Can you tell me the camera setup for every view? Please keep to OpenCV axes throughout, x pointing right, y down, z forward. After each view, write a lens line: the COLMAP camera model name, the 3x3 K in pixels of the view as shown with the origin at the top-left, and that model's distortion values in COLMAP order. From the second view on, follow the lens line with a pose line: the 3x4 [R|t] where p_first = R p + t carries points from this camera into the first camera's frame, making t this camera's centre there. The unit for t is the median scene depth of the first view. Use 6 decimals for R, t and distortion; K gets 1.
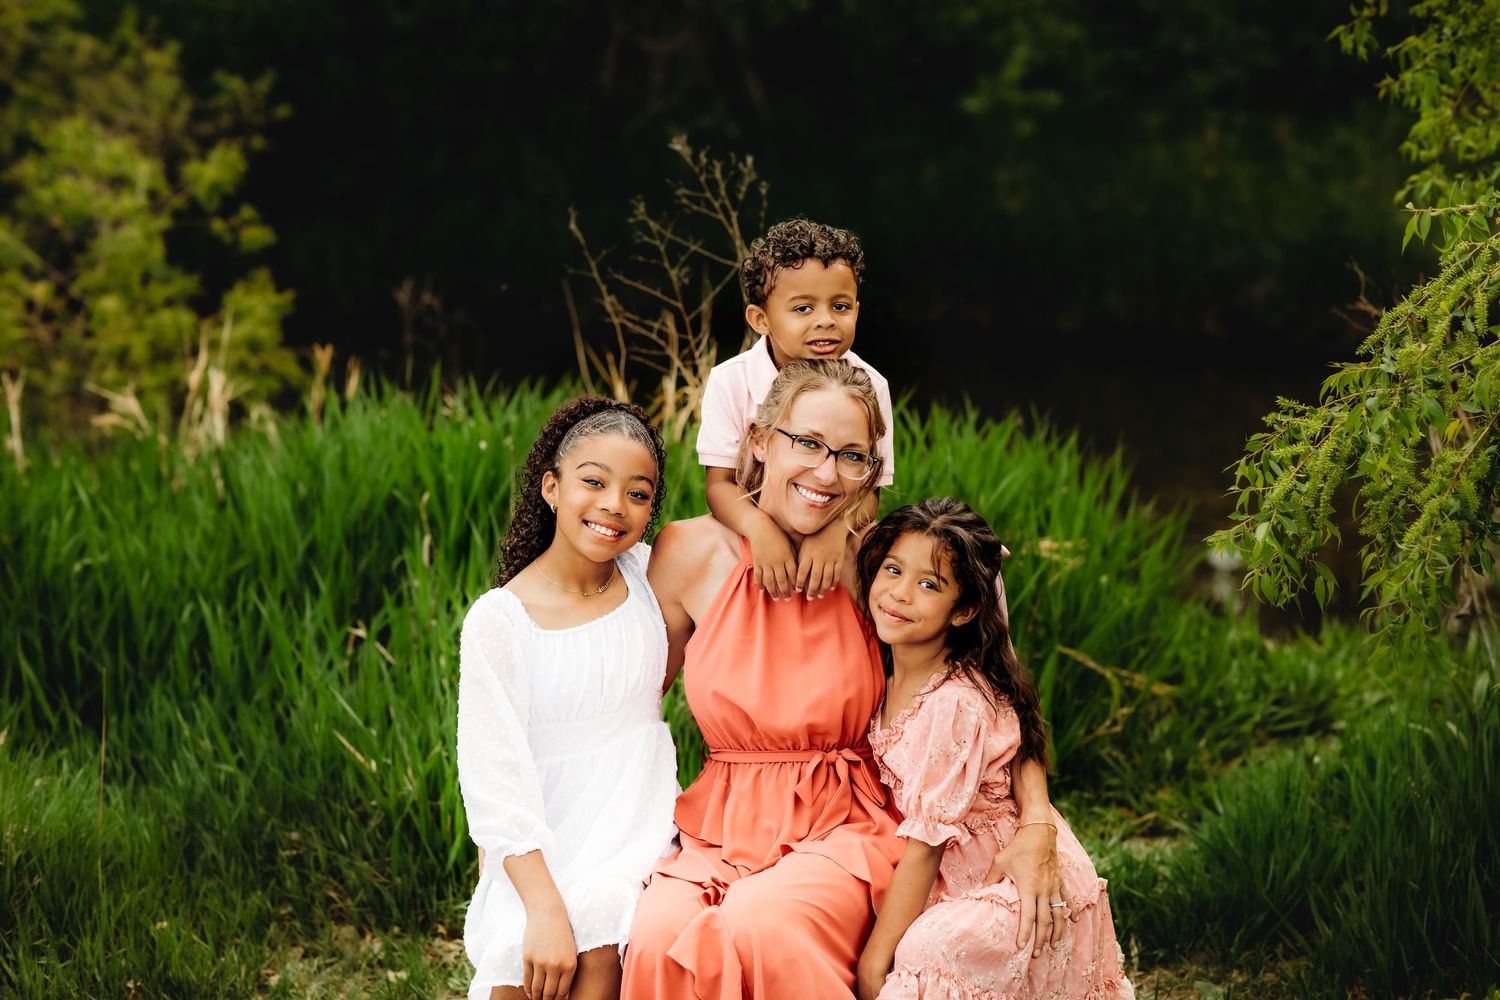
lens RADIAL K [[3524.7, 0, 751.3], [0, 3524.7, 492.7], [0, 0, 1]] dist [0.129089, 0.000000]
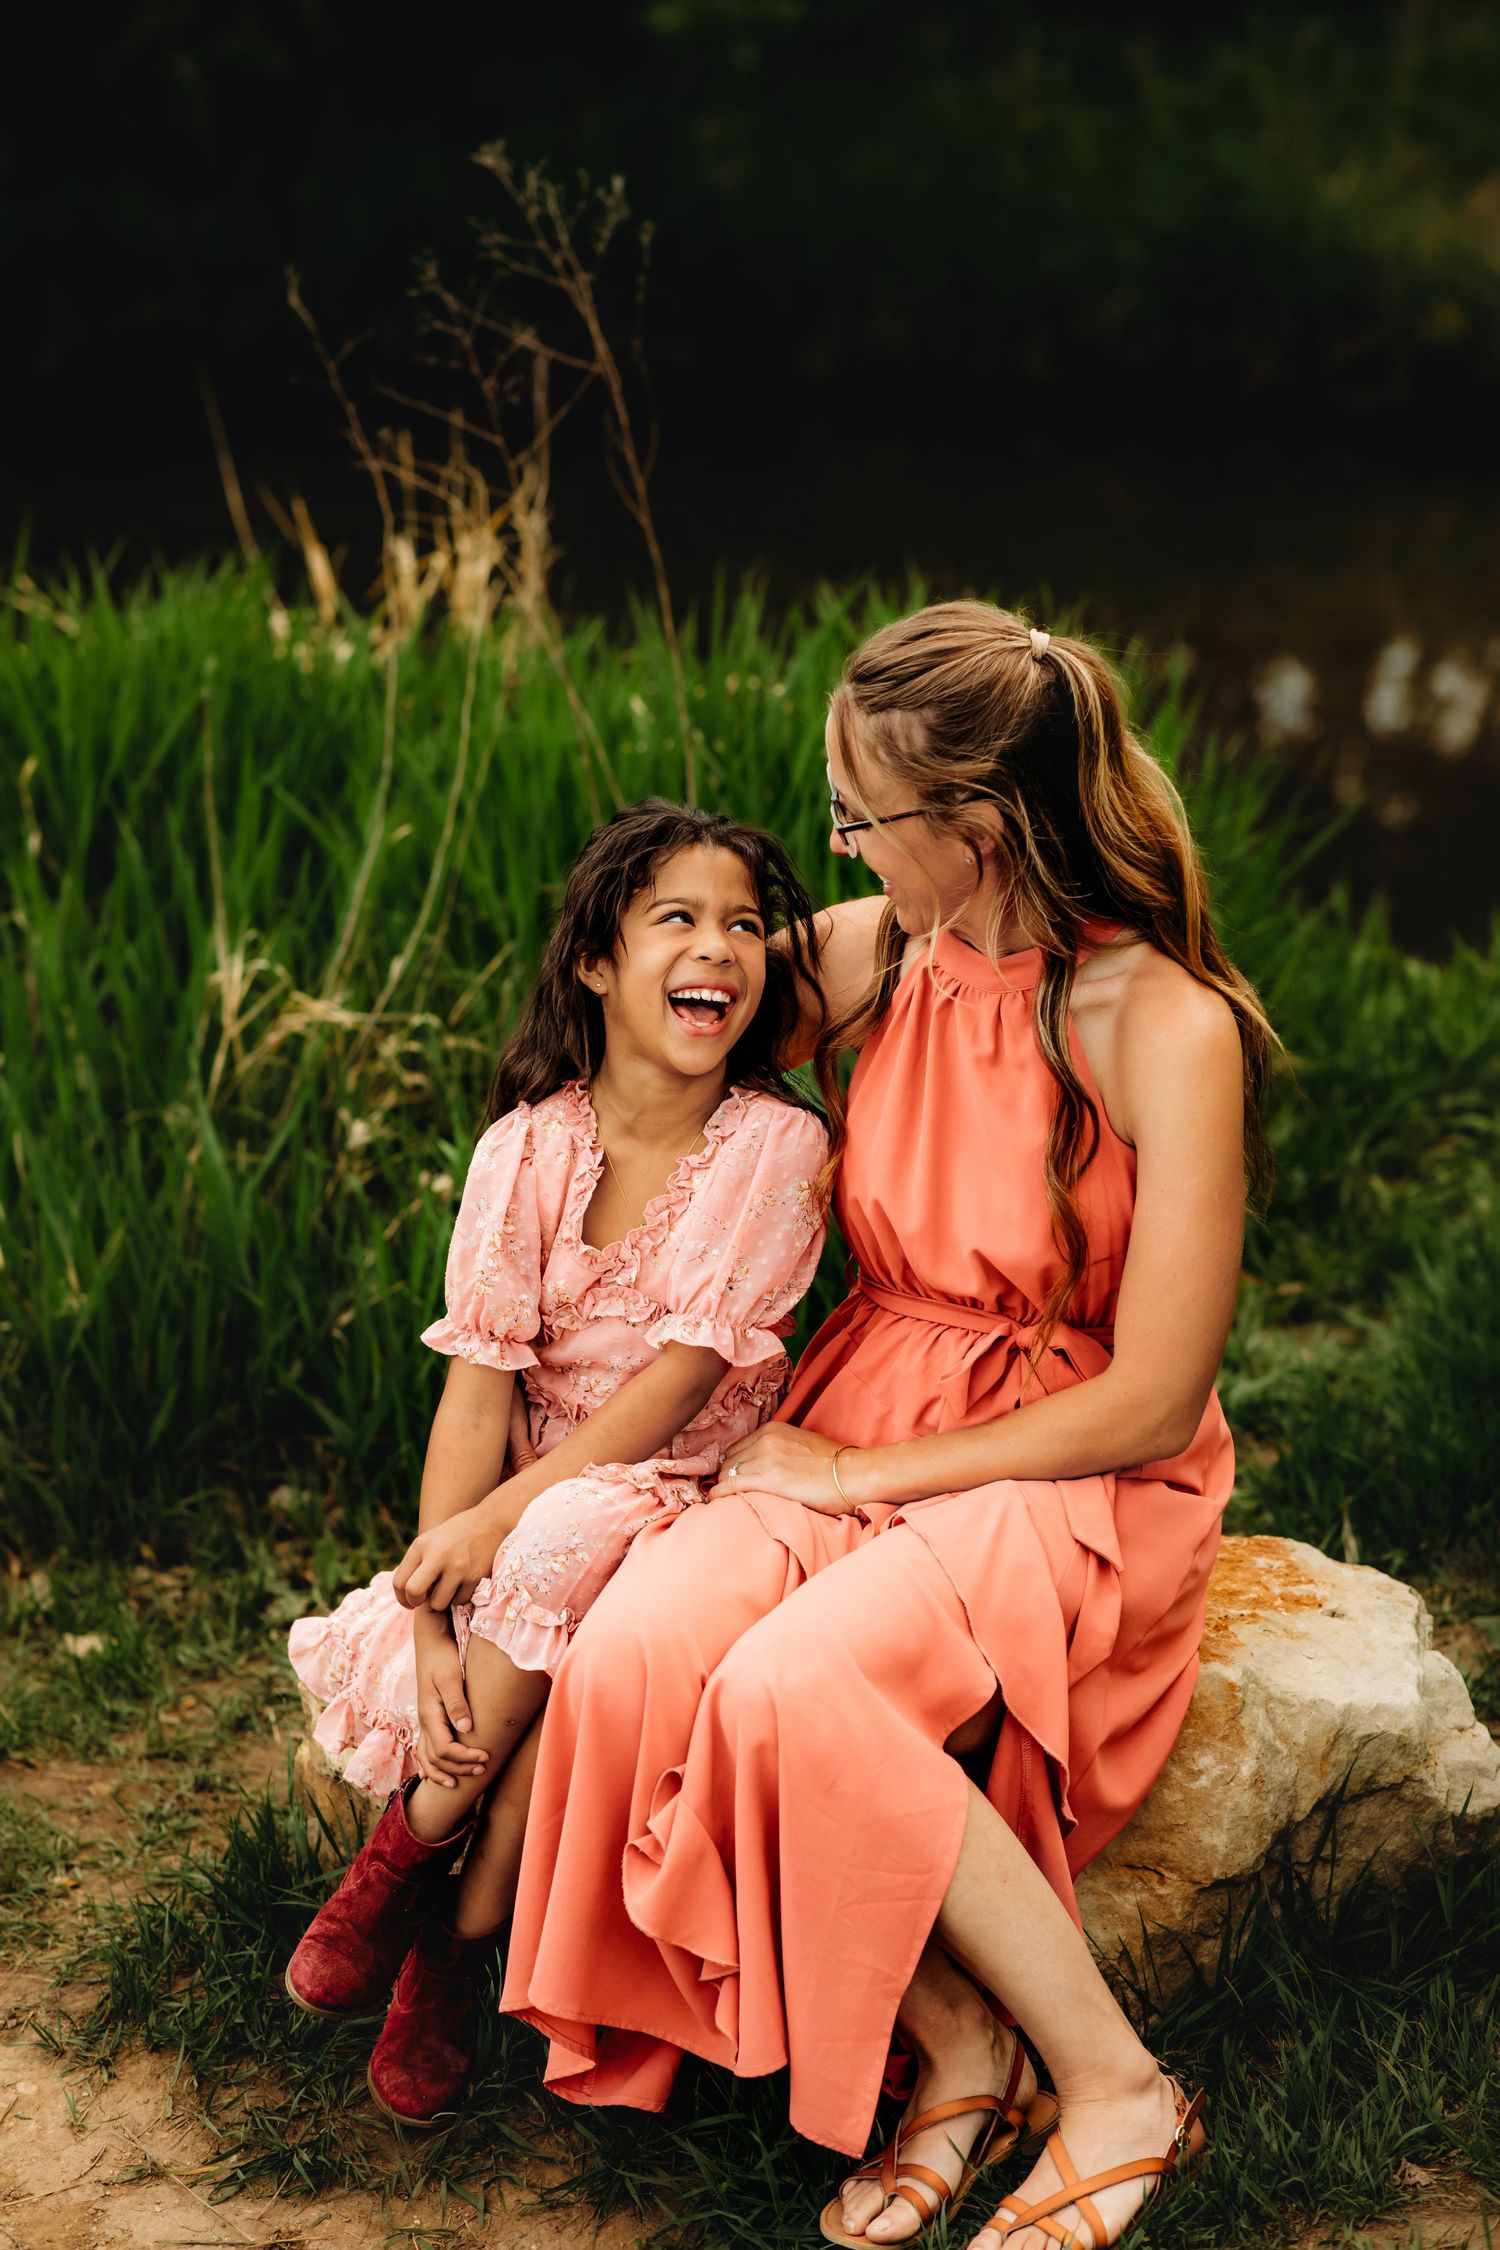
lens RADIAL K [[5287.1, 0, 749.2], [0, 5287.1, 1140.1], [0, 0, 1]] dist [0.129089, 0.000000]
pose [[0.995517, -0.028356, 0.090233, -0.060943], [0.019102, 0.994620, 0.101813, -0.027132], [-0.092634, -0.099633, 0.990703, 0.130328]]
